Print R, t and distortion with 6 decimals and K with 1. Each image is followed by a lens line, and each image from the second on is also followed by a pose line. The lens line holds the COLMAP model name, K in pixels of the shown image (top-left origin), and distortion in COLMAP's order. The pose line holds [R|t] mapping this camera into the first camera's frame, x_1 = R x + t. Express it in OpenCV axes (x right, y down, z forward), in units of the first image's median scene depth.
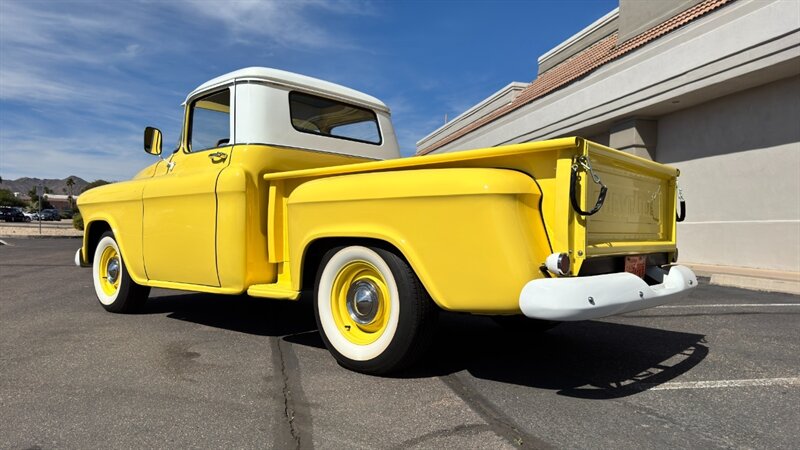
lens RADIAL K [[566.5, 0, 393.6], [0, 566.5, 226.9], [0, 0, 1]] dist [0.042396, -0.052582]
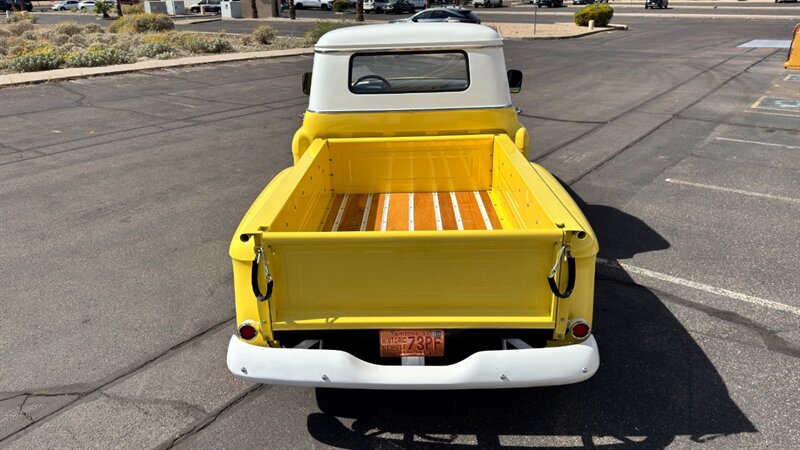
lens RADIAL K [[566.5, 0, 395.3], [0, 566.5, 223.4], [0, 0, 1]] dist [0.042396, -0.052582]
pose [[0.637322, 0.254405, -0.727392, 0.997653], [0.032279, 0.934290, 0.355050, -0.427781], [0.769922, -0.249760, 0.587231, 0.457020]]
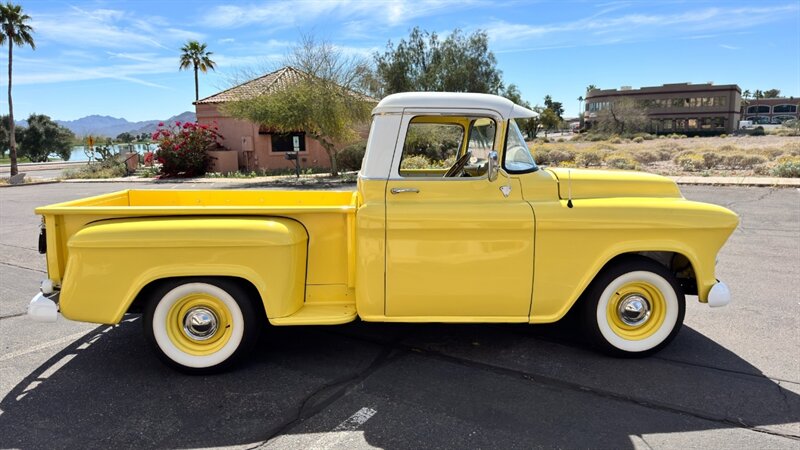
lens RADIAL K [[566.5, 0, 400.3], [0, 566.5, 239.3], [0, 0, 1]] dist [0.042396, -0.052582]
pose [[-0.710924, 0.112550, -0.694204, 0.877098], [0.005011, 0.987896, 0.155034, -0.238769], [0.703251, 0.106739, -0.702884, 2.591927]]
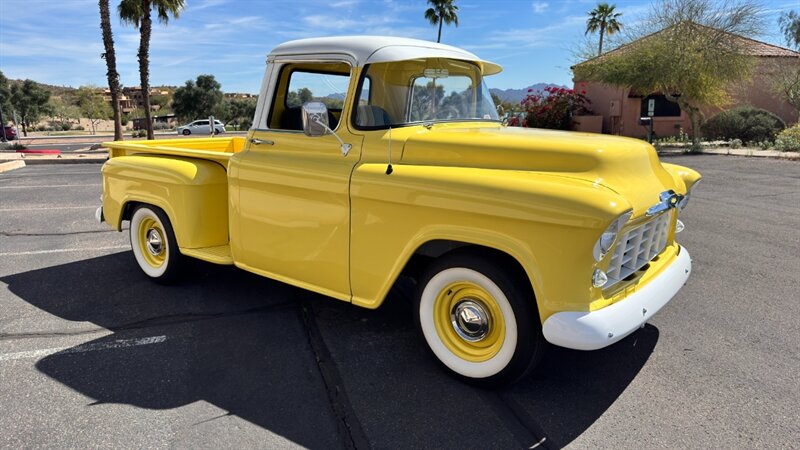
lens RADIAL K [[566.5, 0, 401.2], [0, 566.5, 228.0], [0, 0, 1]] dist [0.042396, -0.052582]
pose [[-0.998108, -0.001065, -0.061473, -0.237537], [-0.013099, 0.980579, 0.195688, -0.215432], [0.060070, 0.196123, -0.978738, 2.982235]]
